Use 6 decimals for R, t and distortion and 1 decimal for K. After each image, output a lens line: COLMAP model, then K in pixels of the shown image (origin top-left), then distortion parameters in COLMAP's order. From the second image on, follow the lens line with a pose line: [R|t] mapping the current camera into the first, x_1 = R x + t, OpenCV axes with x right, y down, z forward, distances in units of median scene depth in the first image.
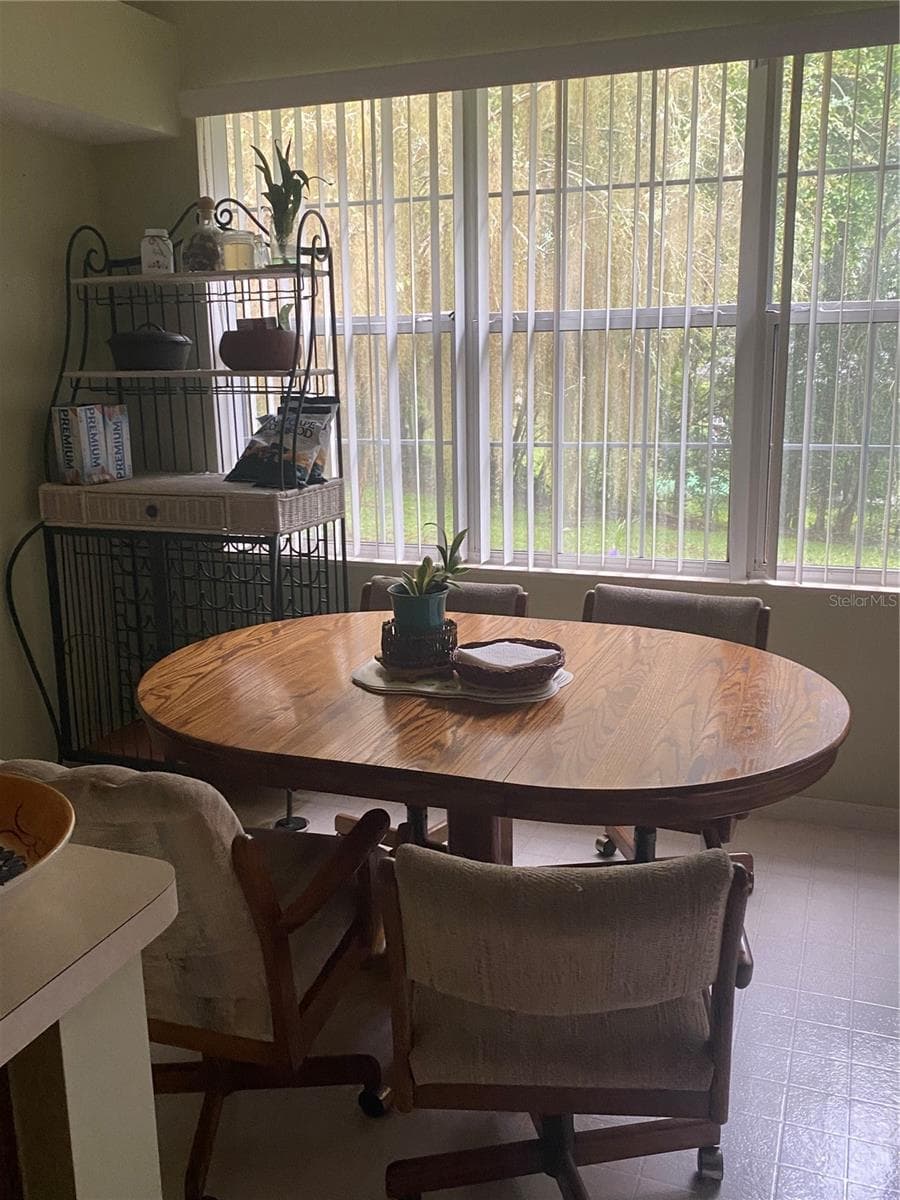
lens RADIAL K [[1125.7, 0, 449.7], [0, 1125.7, 582.3], [0, 0, 1]] dist [0.163277, -0.454235]
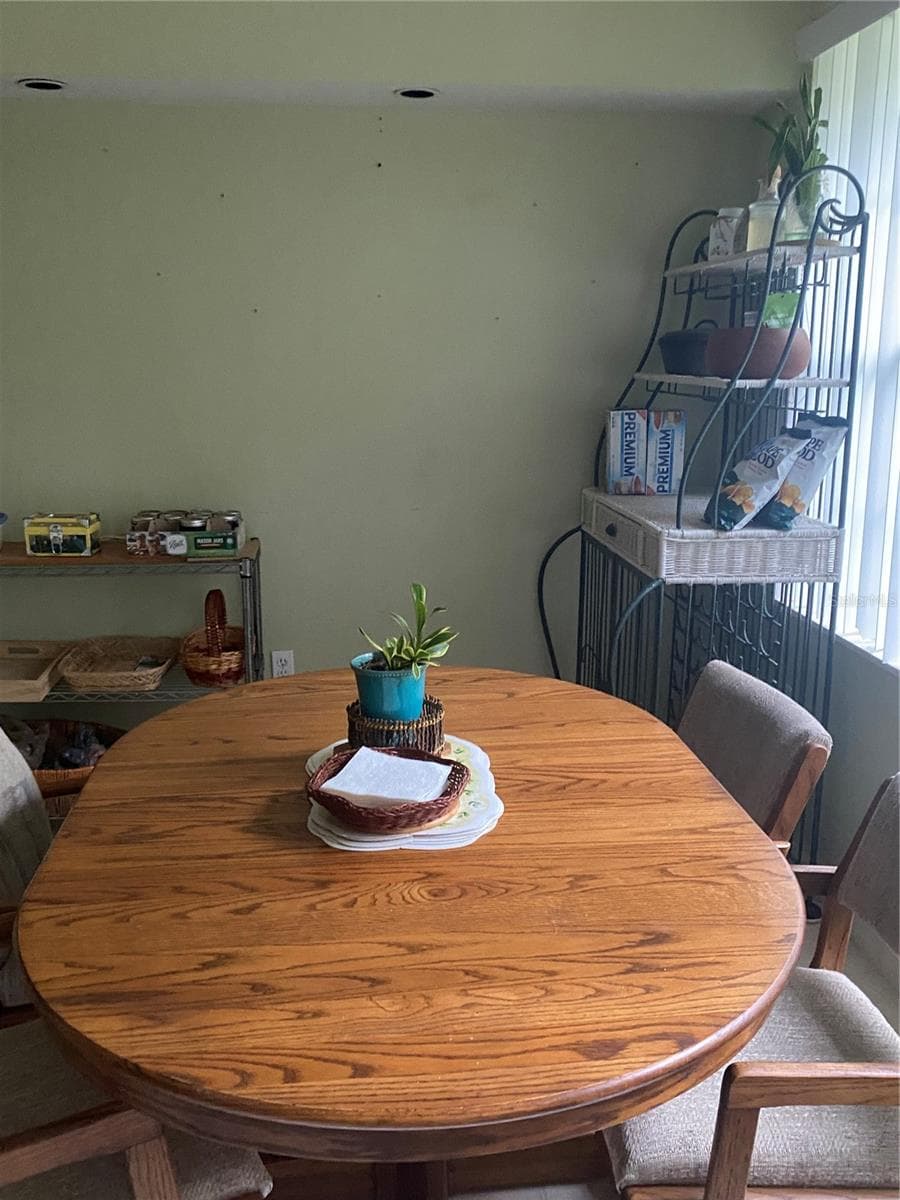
lens RADIAL K [[1125.7, 0, 449.7], [0, 1125.7, 582.3], [0, 0, 1]] dist [0.163277, -0.454235]
pose [[0.441755, 0.200040, -0.874549, 0.456743], [-0.194717, 0.972965, 0.124195, -0.104699], [0.875750, 0.115426, 0.468764, 0.454236]]
